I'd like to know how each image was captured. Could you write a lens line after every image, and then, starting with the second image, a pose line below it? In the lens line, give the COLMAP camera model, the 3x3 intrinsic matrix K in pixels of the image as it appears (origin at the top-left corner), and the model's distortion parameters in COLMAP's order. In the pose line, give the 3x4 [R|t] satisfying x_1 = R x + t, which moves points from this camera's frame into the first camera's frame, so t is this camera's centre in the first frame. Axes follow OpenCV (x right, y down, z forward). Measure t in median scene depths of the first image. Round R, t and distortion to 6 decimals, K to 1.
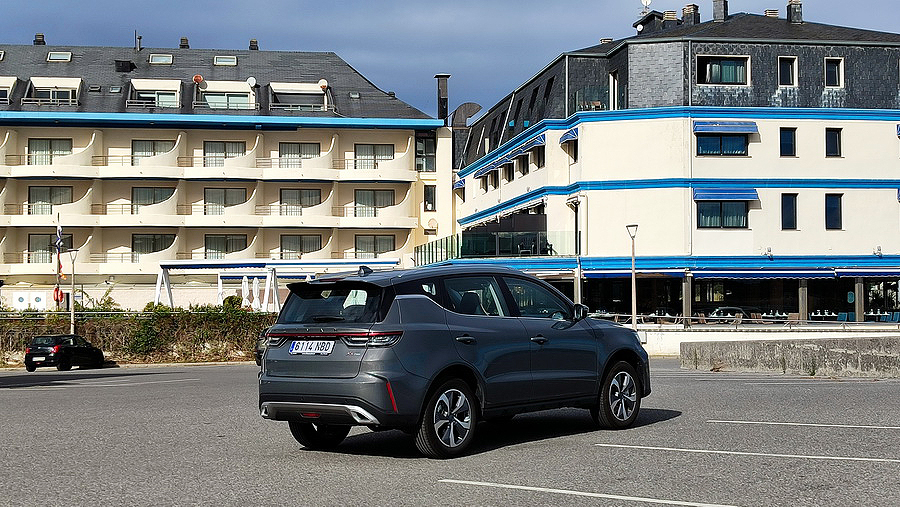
lens RADIAL K [[1210.1, 0, 450.0], [0, 1210.1, 253.5], [0, 0, 1]] dist [0.145847, -0.801244]
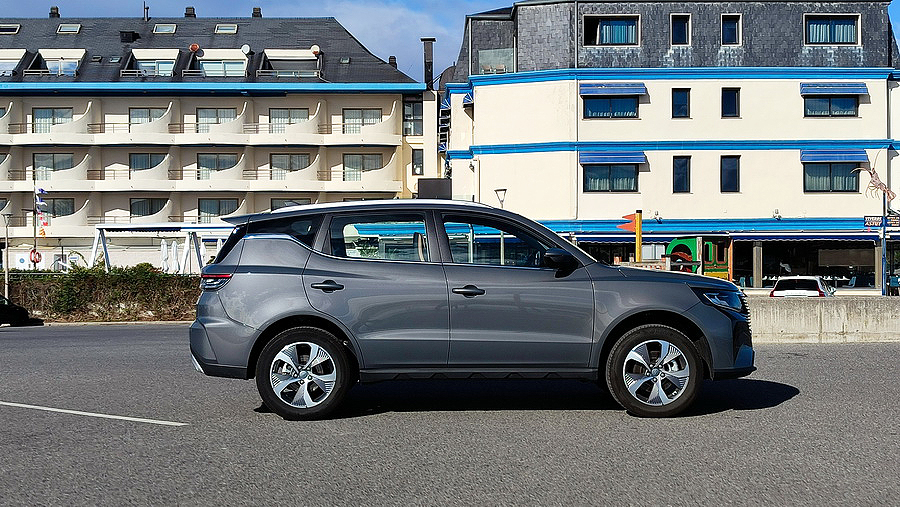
lens RADIAL K [[1210.1, 0, 450.0], [0, 1210.1, 253.5], [0, 0, 1]] dist [0.145847, -0.801244]
pose [[0.990722, 0.002838, -0.135873, 0.206435], [0.001497, 0.999493, 0.031792, -0.001887], [0.135894, -0.031700, 0.990216, 0.002620]]
